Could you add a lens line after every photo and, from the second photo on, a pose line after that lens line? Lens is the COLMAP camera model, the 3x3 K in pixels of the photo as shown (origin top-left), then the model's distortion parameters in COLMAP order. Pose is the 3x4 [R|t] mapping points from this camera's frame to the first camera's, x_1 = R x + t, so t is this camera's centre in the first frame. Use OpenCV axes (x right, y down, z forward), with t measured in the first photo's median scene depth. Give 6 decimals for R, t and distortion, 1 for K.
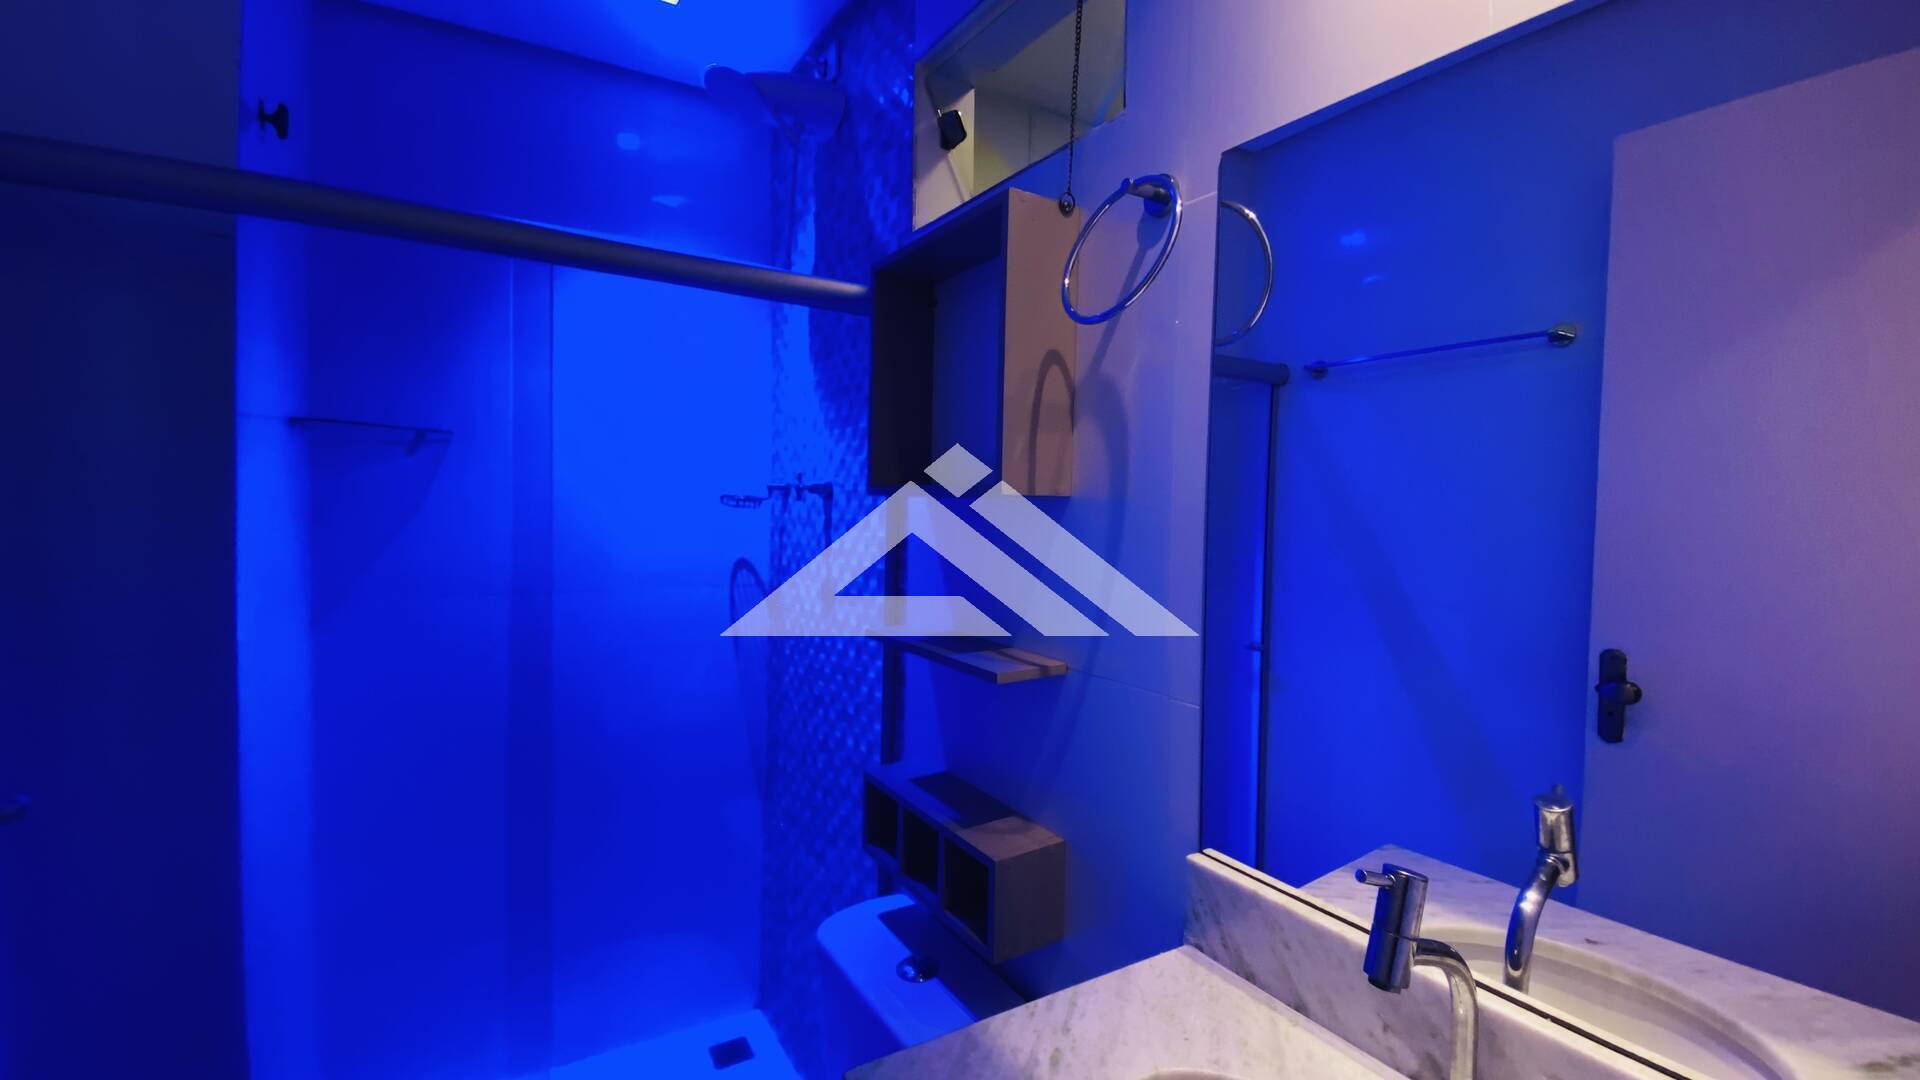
lens RADIAL K [[781.7, 0, 962.1], [0, 781.7, 527.1], [0, 0, 1]] dist [0.009717, -0.015878]
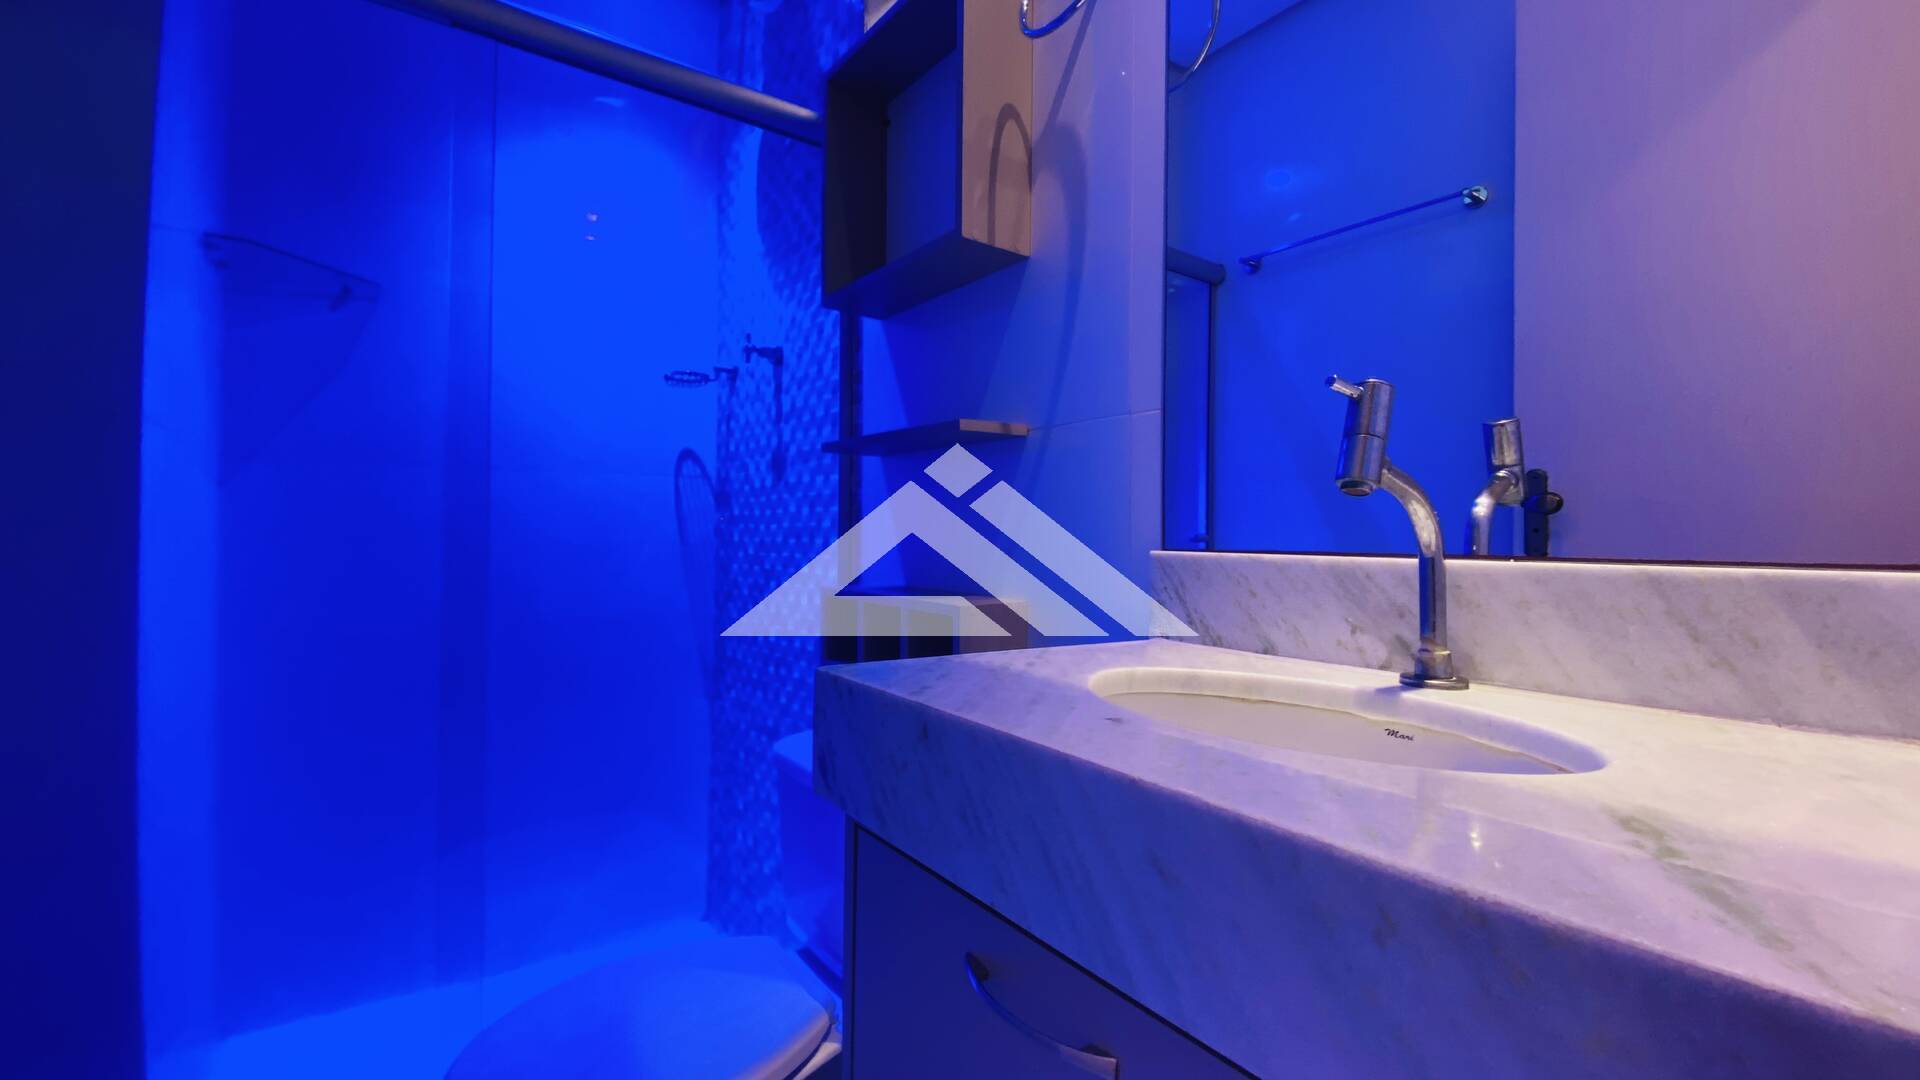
lens RADIAL K [[781.7, 0, 959.3], [0, 781.7, 546.5], [0, 0, 1]] dist [0.009717, -0.015878]
pose [[0.997133, -0.012294, 0.074662, -0.020149], [0.014714, 0.999381, -0.031946, 0.235265], [-0.074223, 0.032953, 0.996697, 0.004340]]
